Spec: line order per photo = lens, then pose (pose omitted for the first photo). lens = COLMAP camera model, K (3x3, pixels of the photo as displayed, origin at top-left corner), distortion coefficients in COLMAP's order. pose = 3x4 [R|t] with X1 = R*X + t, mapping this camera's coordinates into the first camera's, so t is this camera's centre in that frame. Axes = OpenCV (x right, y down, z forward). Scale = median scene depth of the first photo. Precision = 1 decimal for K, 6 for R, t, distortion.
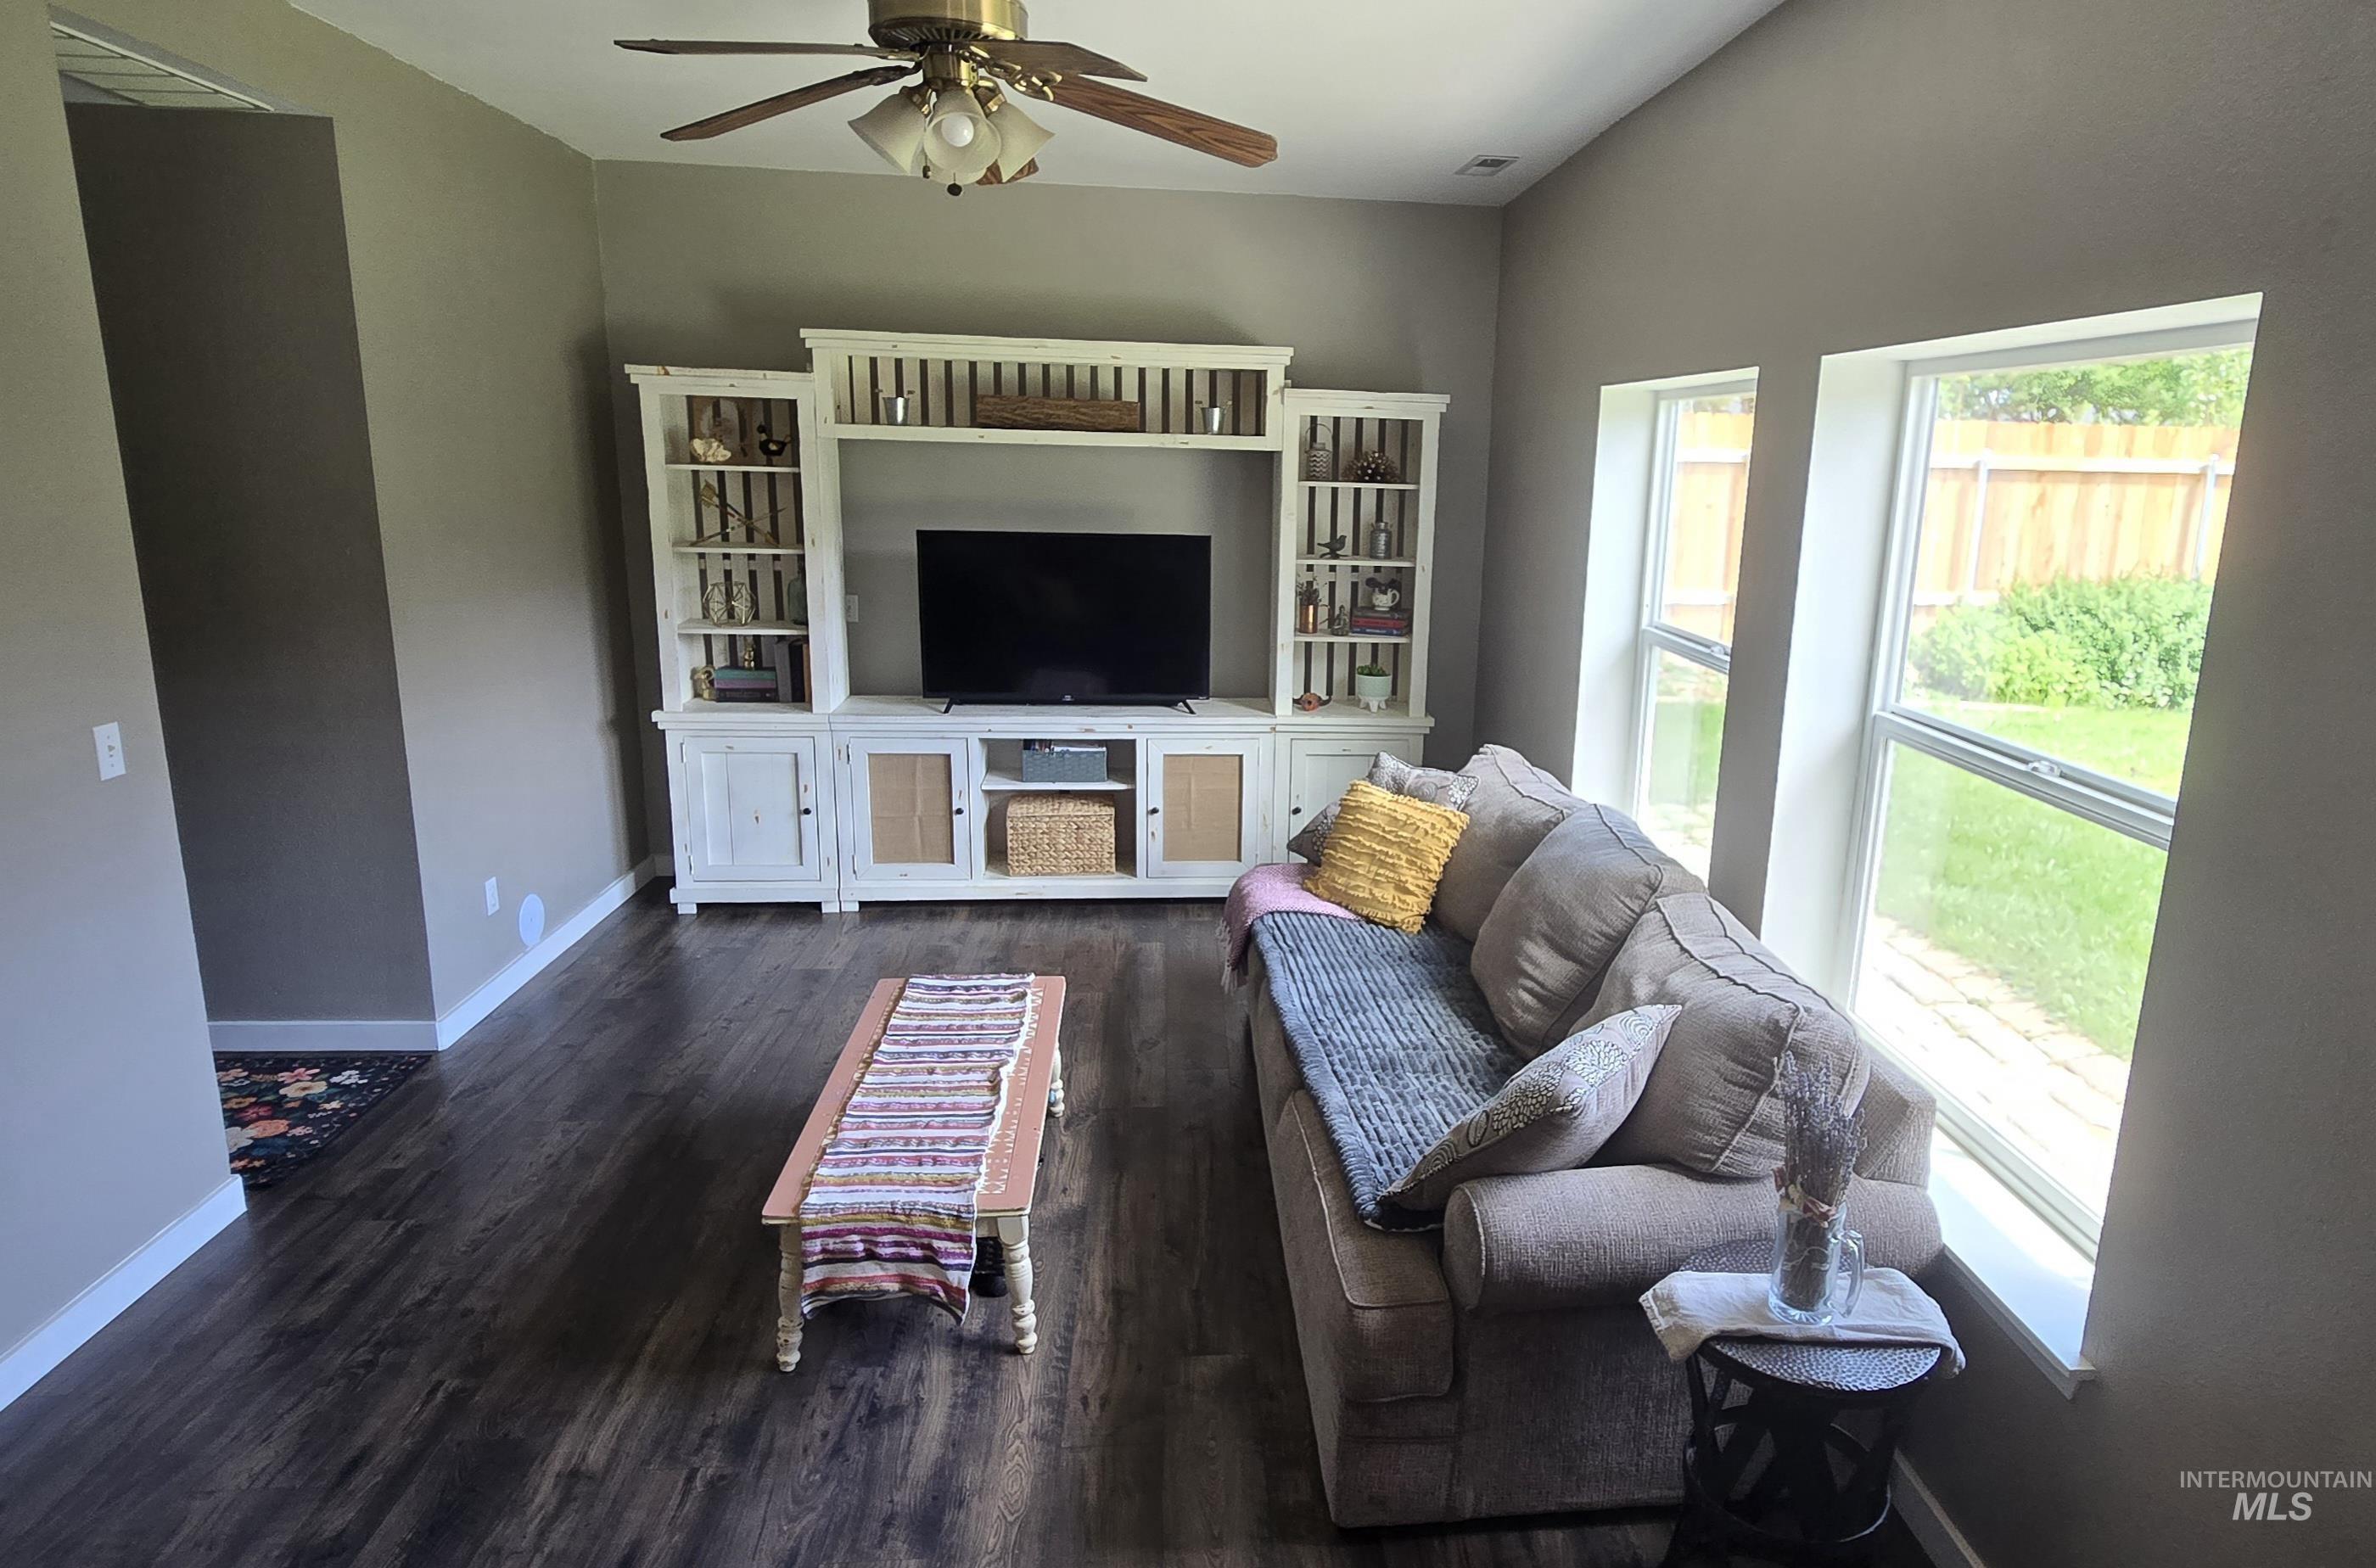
lens RADIAL K [[1446.3, 0, 1190.7], [0, 1446.3, 769.3], [0, 0, 1]] dist [0.009721, 0.000732]
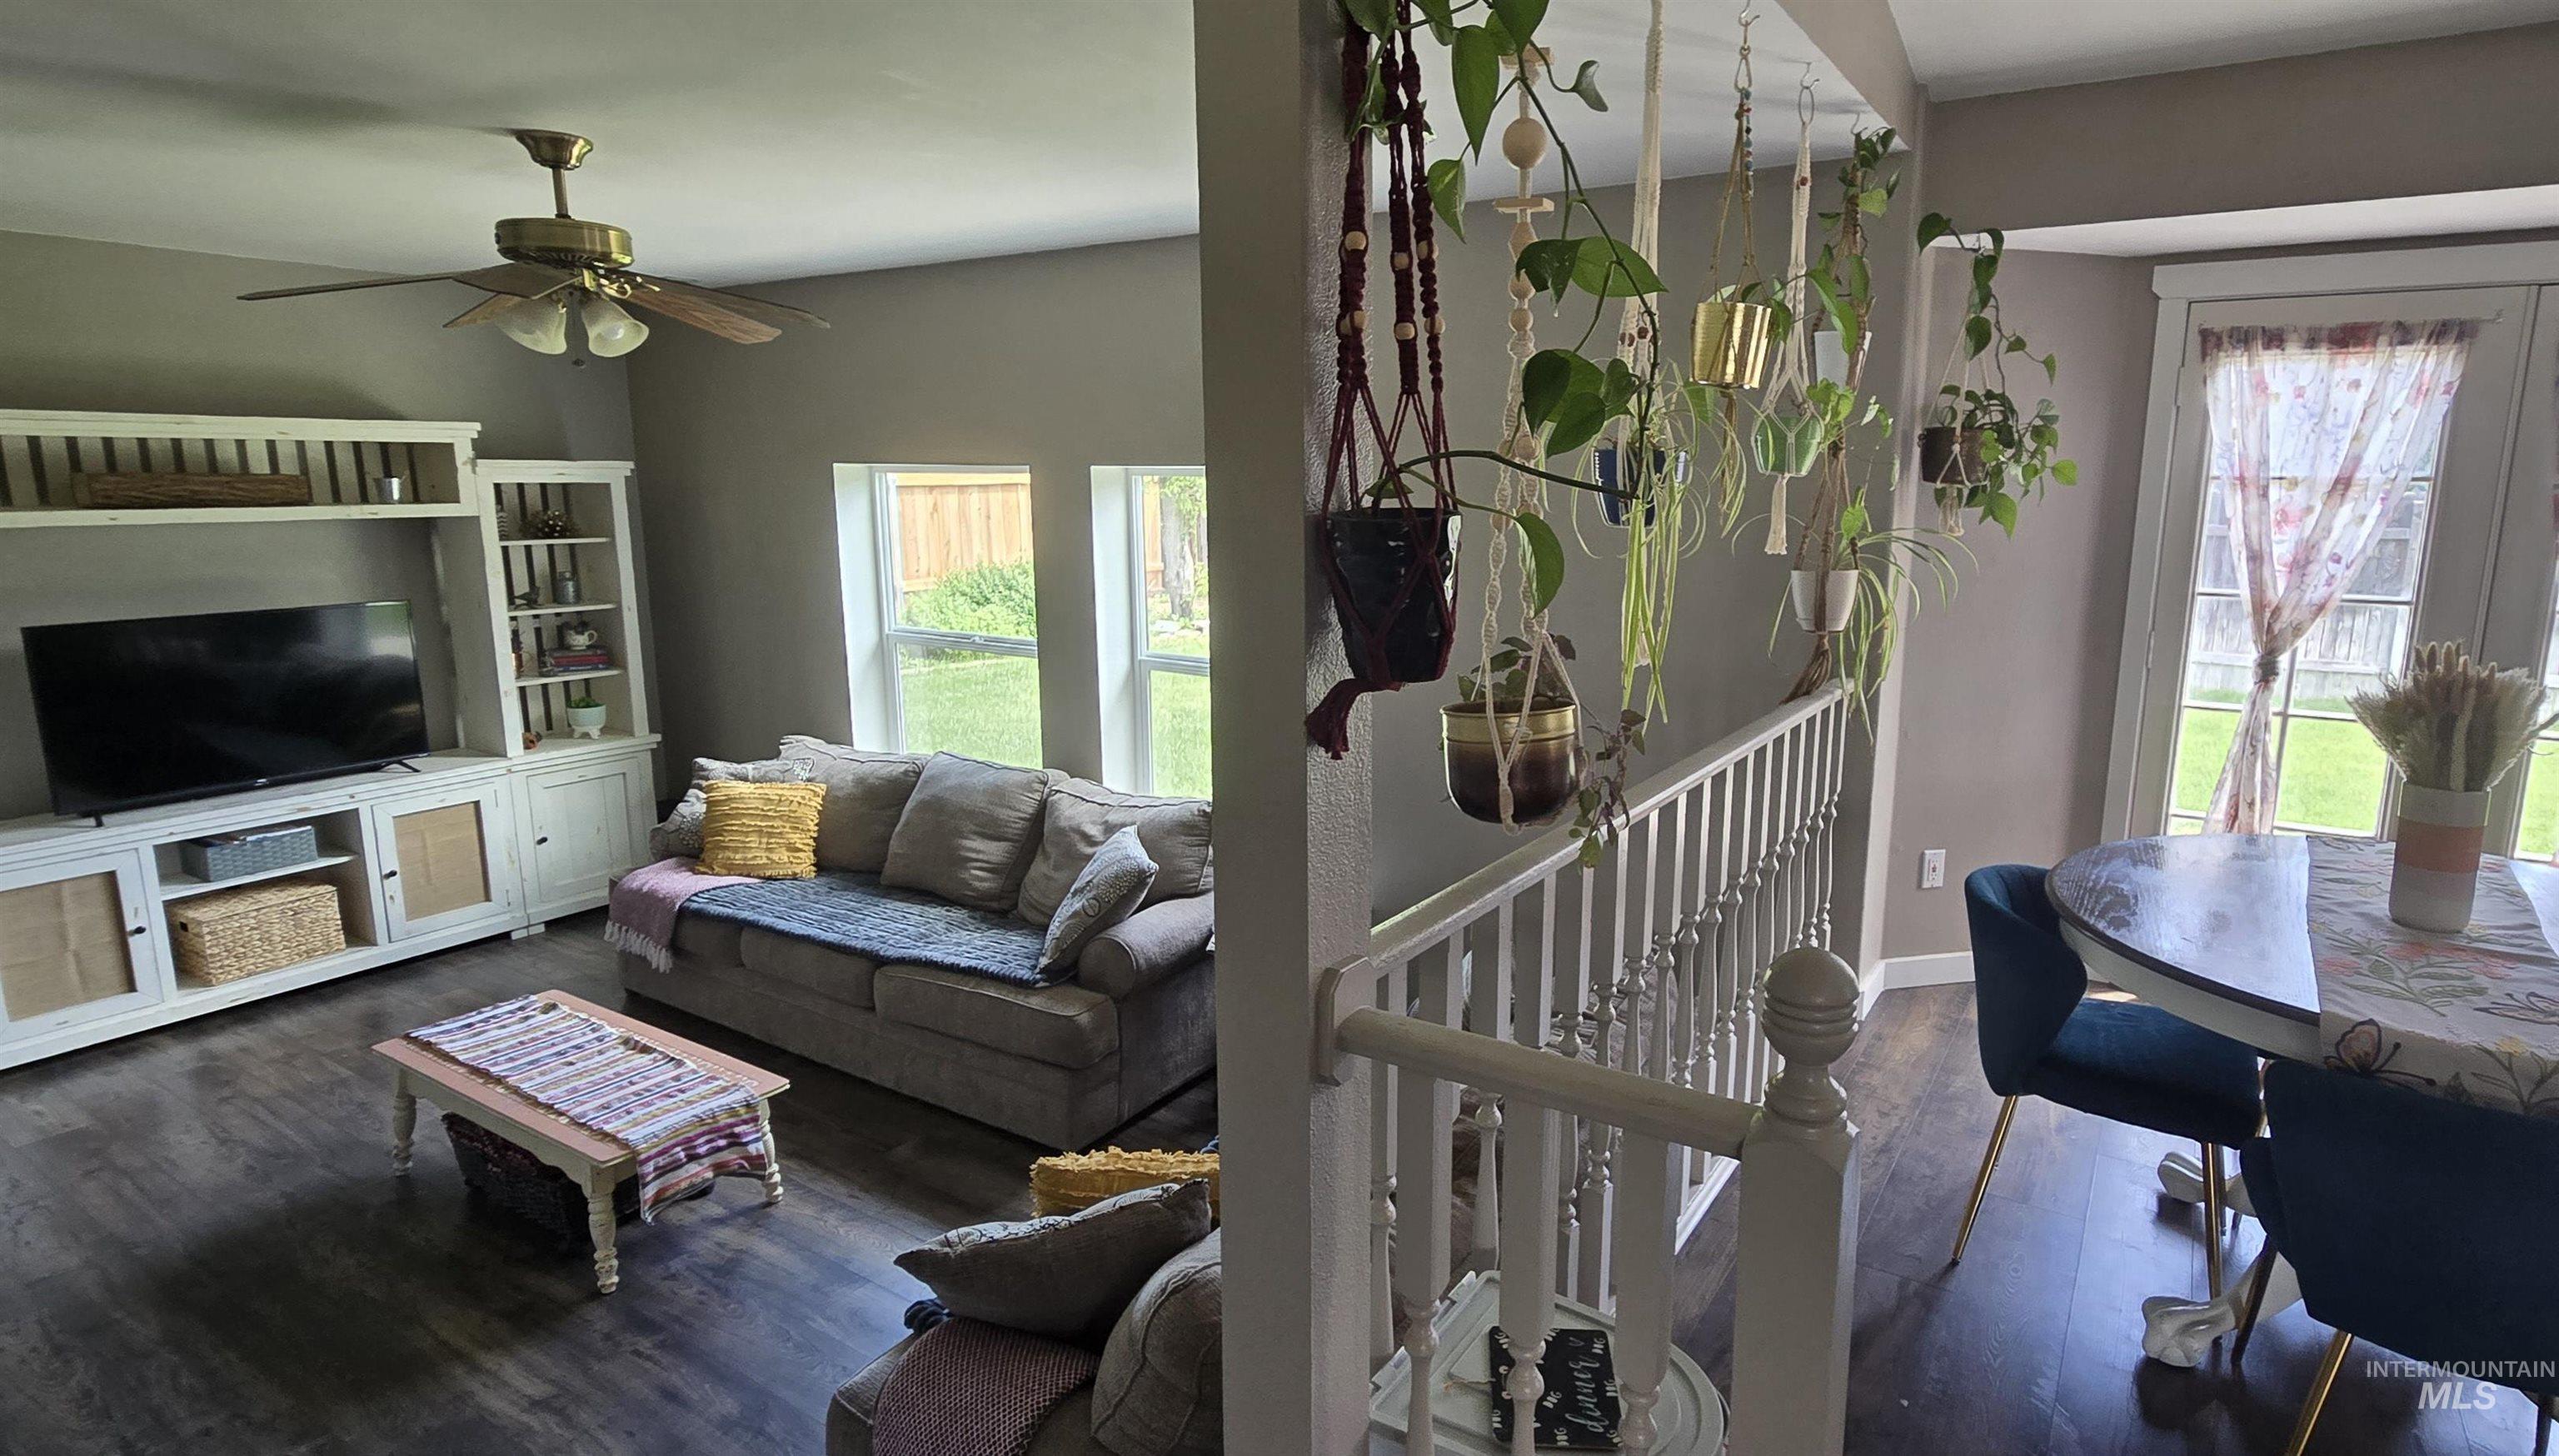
lens RADIAL K [[1315.5, 0, 1383.9], [0, 1315.5, 712.6], [0, 0, 1]] dist [-0.001785, -0.000166]
pose [[0.617597, -0.170602, 0.767769, -0.296860], [0.189924, 0.979651, 0.064908, -0.010168], [-0.763219, 0.105731, 0.637431, -0.130398]]
